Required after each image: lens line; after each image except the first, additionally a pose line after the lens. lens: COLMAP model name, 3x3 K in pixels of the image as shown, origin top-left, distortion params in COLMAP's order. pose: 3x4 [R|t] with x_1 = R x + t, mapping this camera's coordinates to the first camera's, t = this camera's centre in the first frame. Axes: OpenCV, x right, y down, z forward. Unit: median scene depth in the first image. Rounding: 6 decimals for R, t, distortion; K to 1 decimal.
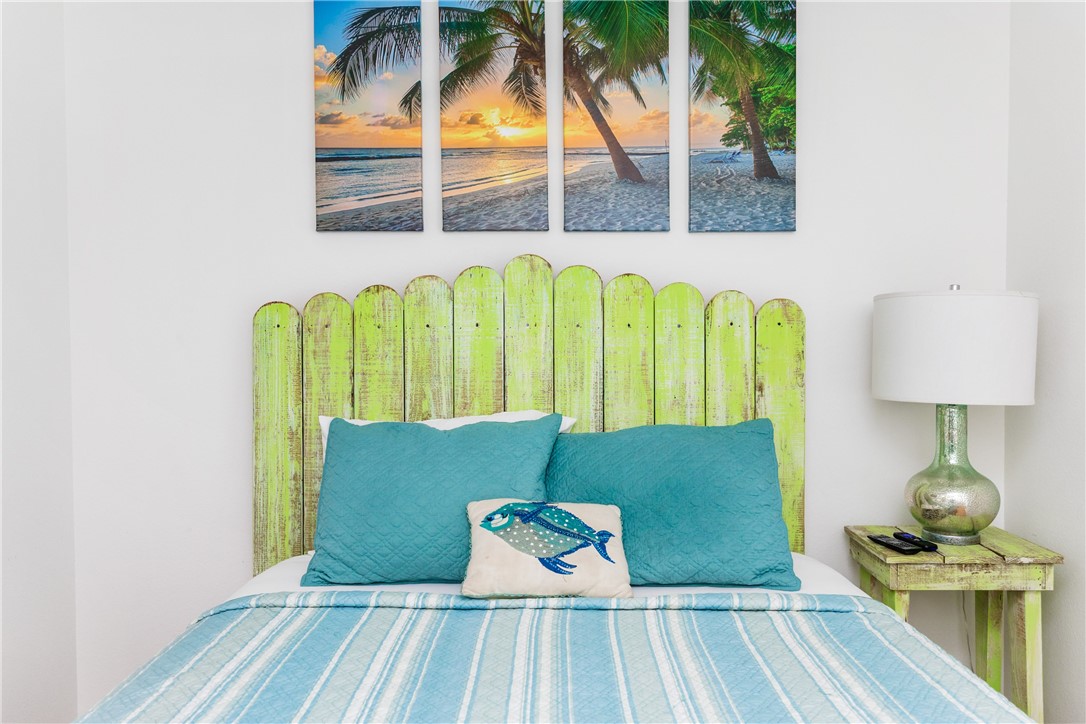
lens RADIAL K [[856.7, 0, 546.9], [0, 856.7, 362.9], [0, 0, 1]] dist [0.035247, -0.014028]
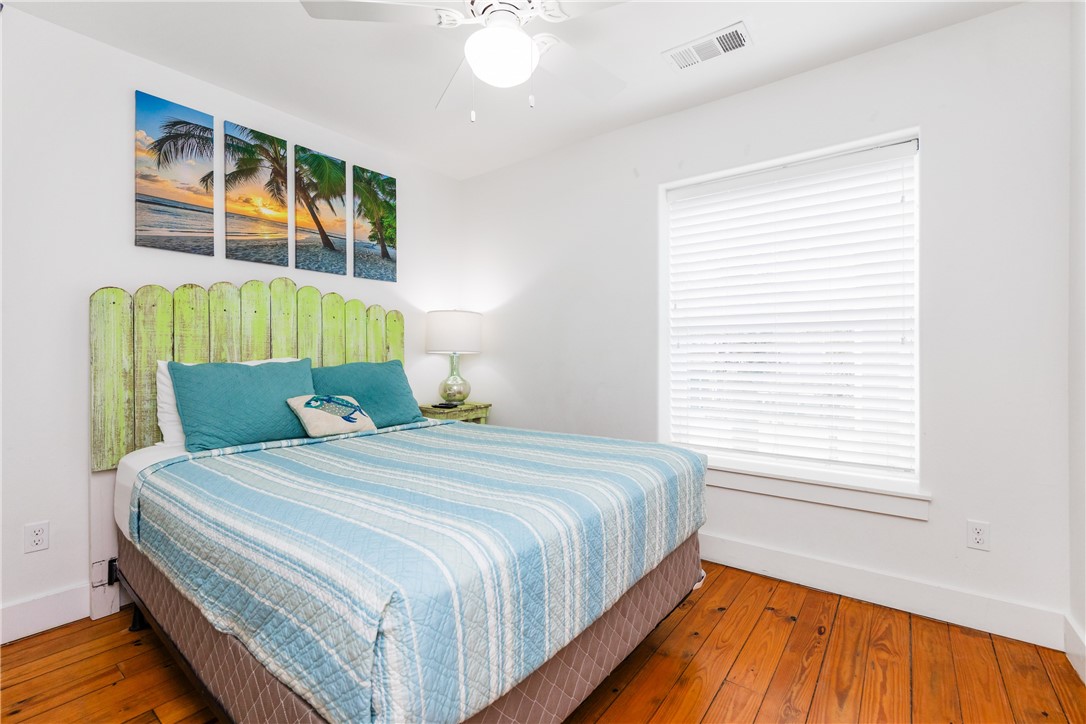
lens RADIAL K [[476.2, 0, 545.6], [0, 476.2, 356.3], [0, 0, 1]] dist [-0.002296, -0.000290]
pose [[0.612426, -0.000930, 0.790527, -0.500377], [0.019128, 0.999724, -0.013642, 0.076827], [-0.790296, 0.023476, 0.612275, -0.121668]]
